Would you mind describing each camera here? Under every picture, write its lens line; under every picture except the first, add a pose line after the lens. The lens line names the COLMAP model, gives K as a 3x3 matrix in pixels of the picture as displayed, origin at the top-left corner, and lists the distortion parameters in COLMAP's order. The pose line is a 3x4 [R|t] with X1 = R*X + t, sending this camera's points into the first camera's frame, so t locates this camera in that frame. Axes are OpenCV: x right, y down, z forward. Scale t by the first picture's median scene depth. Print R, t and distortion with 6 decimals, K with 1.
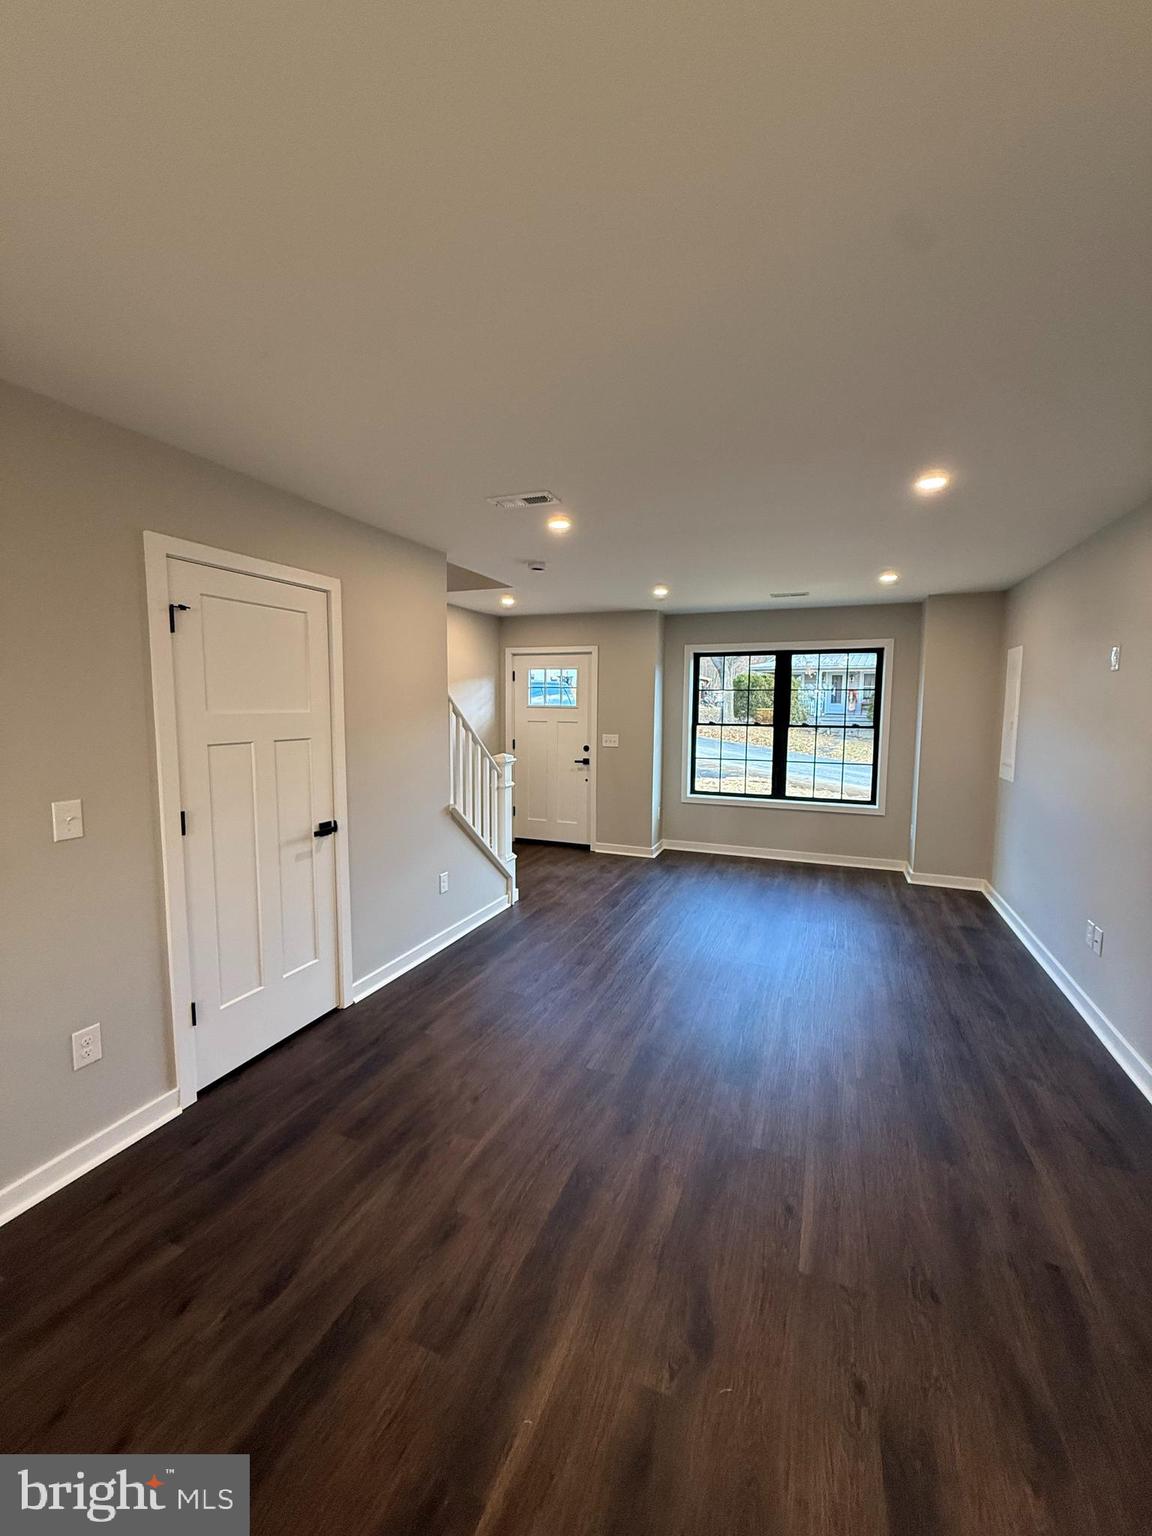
lens RADIAL K [[614.3, 0, 576.8], [0, 614.3, 766.9], [0, 0, 1]] dist [-0.002215, 0.000507]
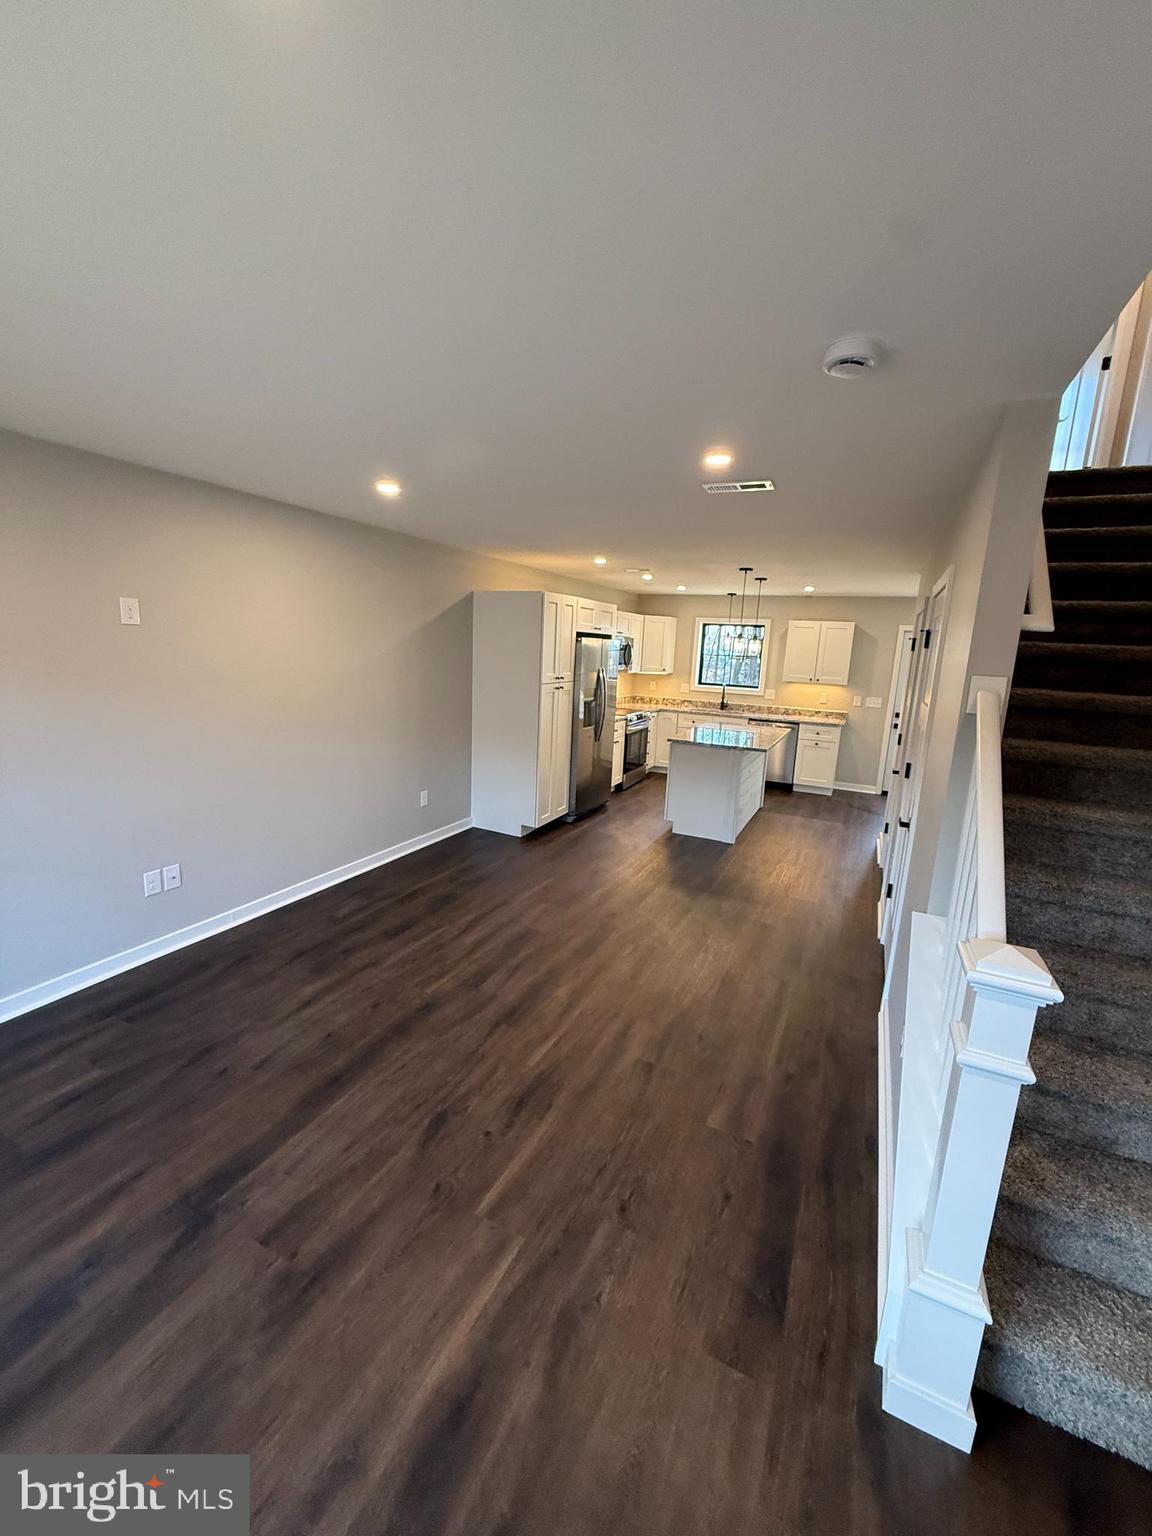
lens RADIAL K [[614.3, 0, 575.1], [0, 614.3, 762.3], [0, 0, 1]] dist [-0.002215, 0.000507]
pose [[-0.997273, -0.056490, 0.047489, 0.043798], [-0.041016, 0.959217, 0.279680, -0.125236], [-0.061351, 0.276970, -0.958918, 0.966484]]
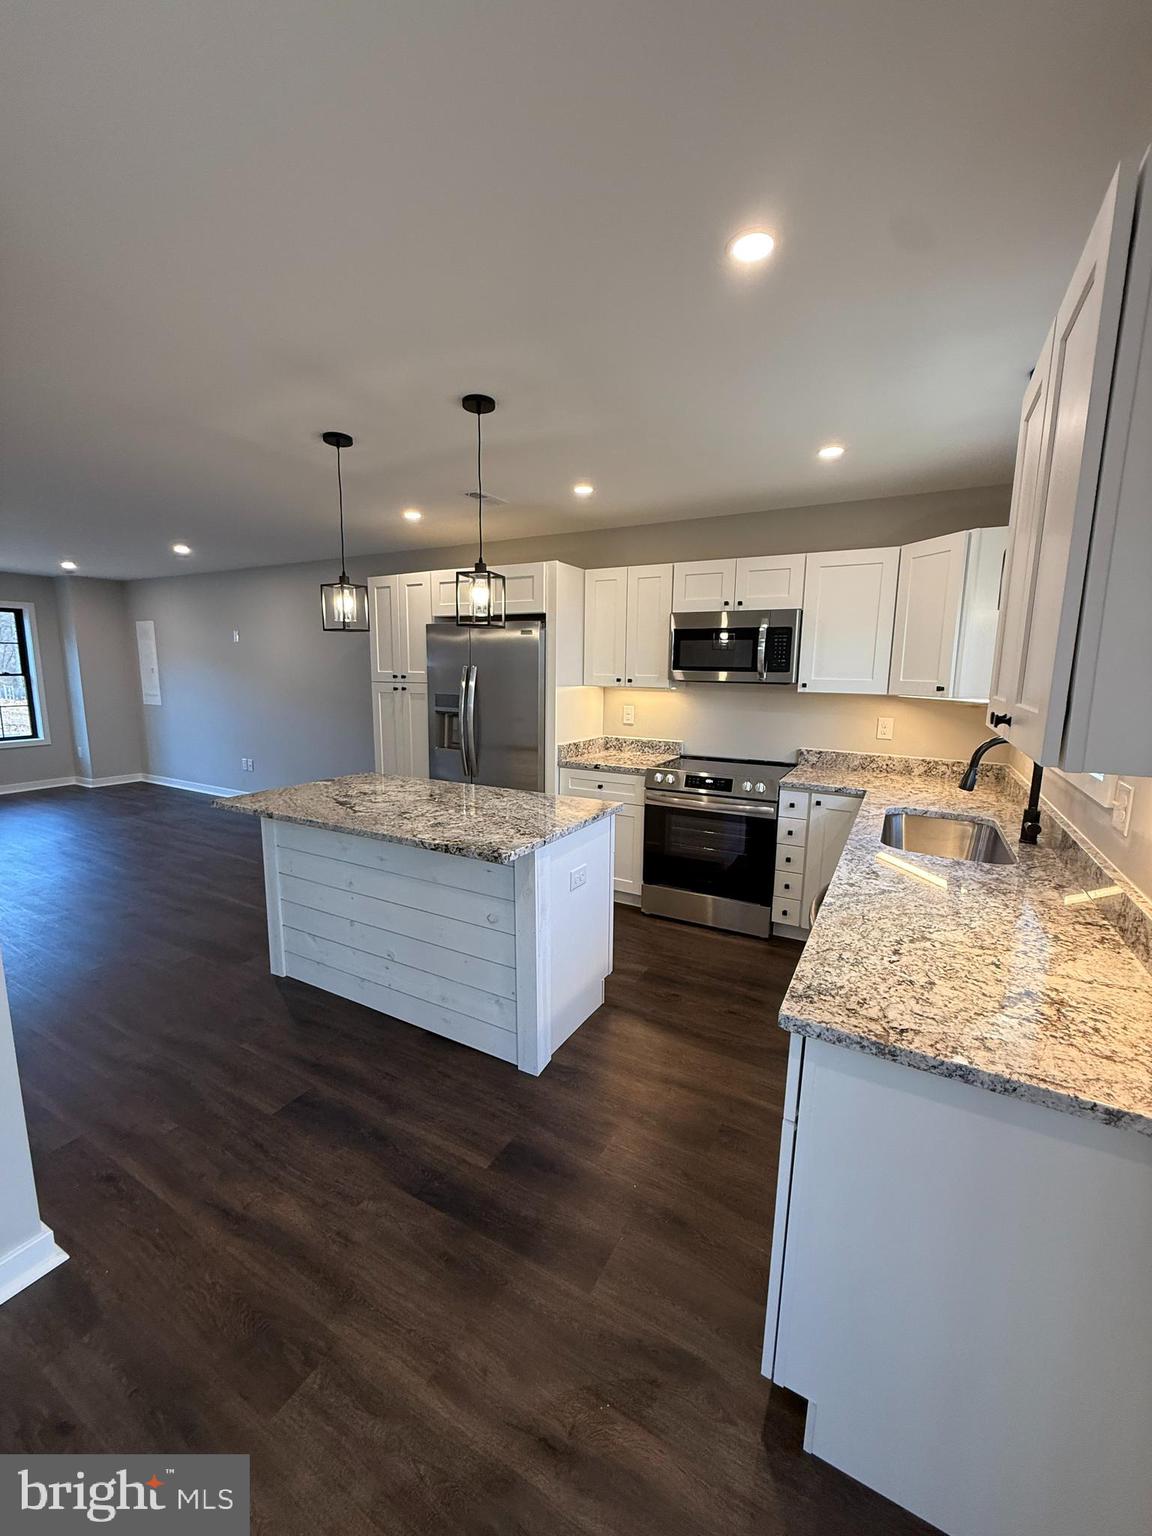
lens RADIAL K [[614.3, 0, 577.2], [0, 614.3, 762.1], [0, 0, 1]] dist [-0.002215, 0.000507]
pose [[0.115809, -0.155687, 0.980994, -0.591676], [0.082566, 0.985730, 0.146691, 0.018470], [-0.989834, 0.064008, 0.127011, -0.224153]]
